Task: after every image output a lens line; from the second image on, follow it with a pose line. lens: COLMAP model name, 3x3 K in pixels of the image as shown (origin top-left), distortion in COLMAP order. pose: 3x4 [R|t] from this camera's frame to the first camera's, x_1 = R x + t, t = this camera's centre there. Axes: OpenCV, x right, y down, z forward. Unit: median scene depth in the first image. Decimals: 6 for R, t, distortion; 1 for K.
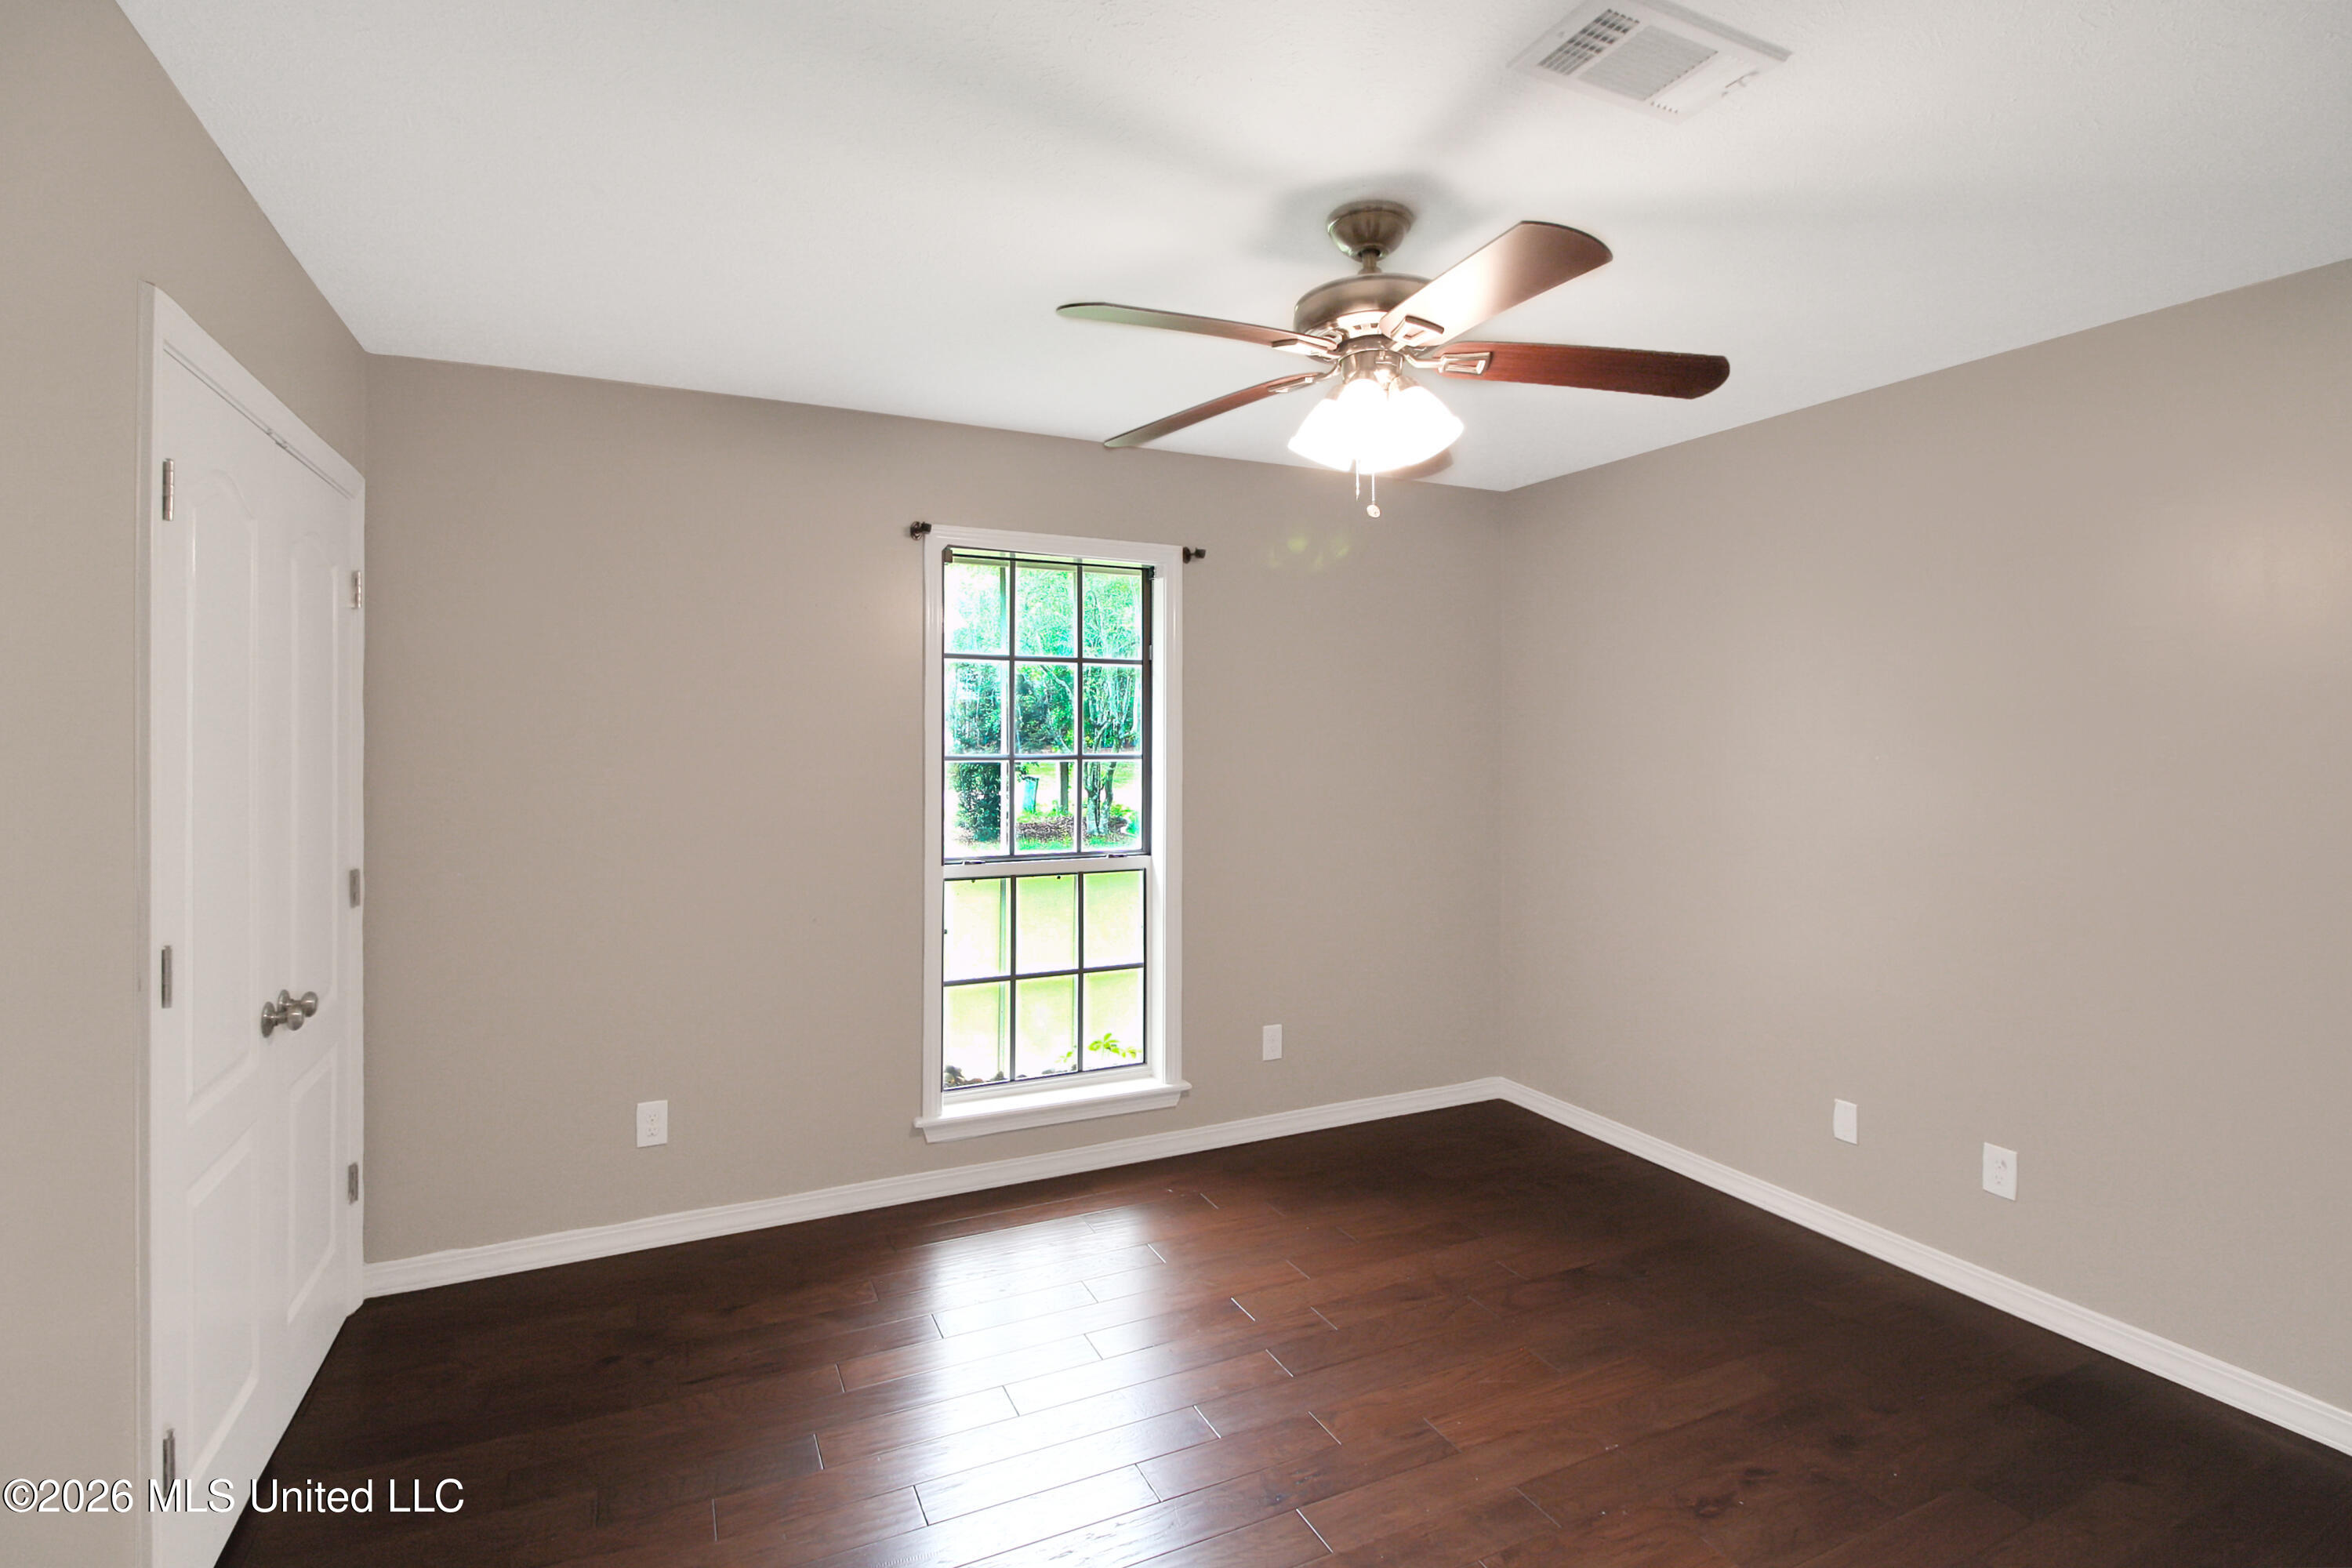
lens RADIAL K [[1131.6, 0, 1167.3], [0, 1131.6, 743.4], [0, 0, 1]] dist [0.000465, -0.011856]
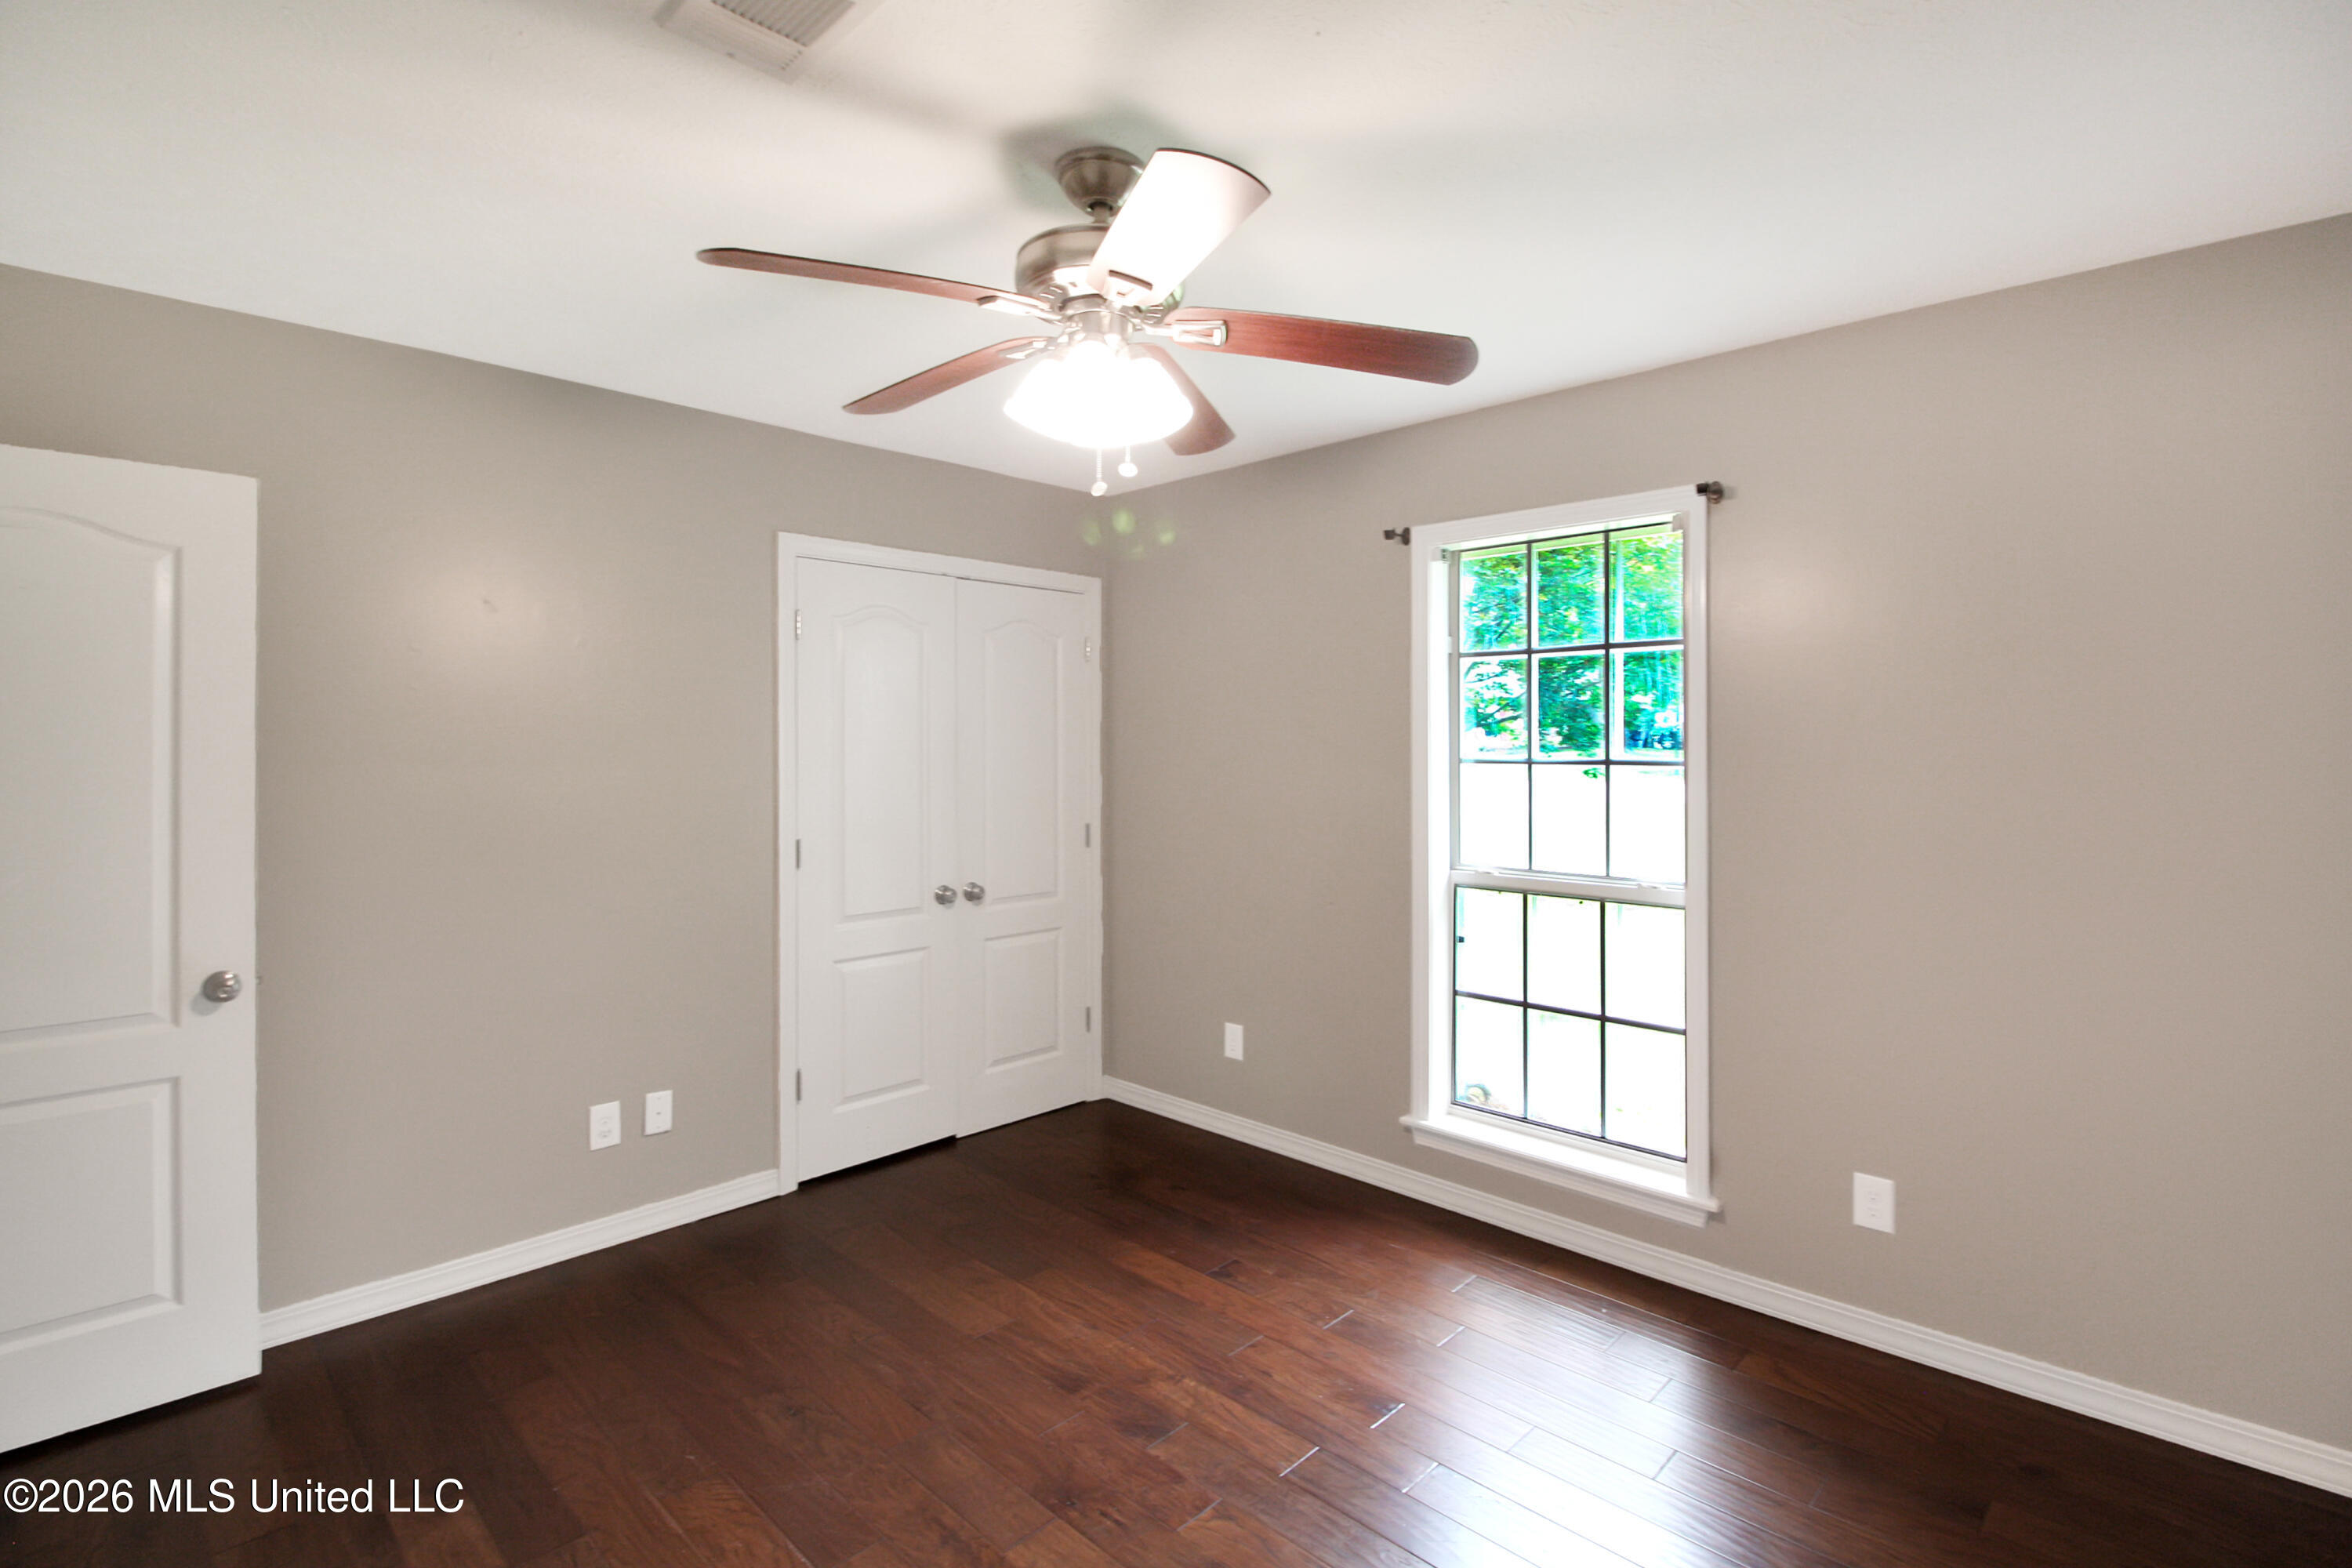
lens RADIAL K [[1131.6, 0, 1167.3], [0, 1131.6, 743.4], [0, 0, 1]] dist [0.000465, -0.011856]
pose [[0.322099, -0.003985, -0.946698, 0.642150], [-0.006294, 0.999960, -0.006350, 0.007138], [0.946685, 0.008004, 0.322061, 0.451740]]
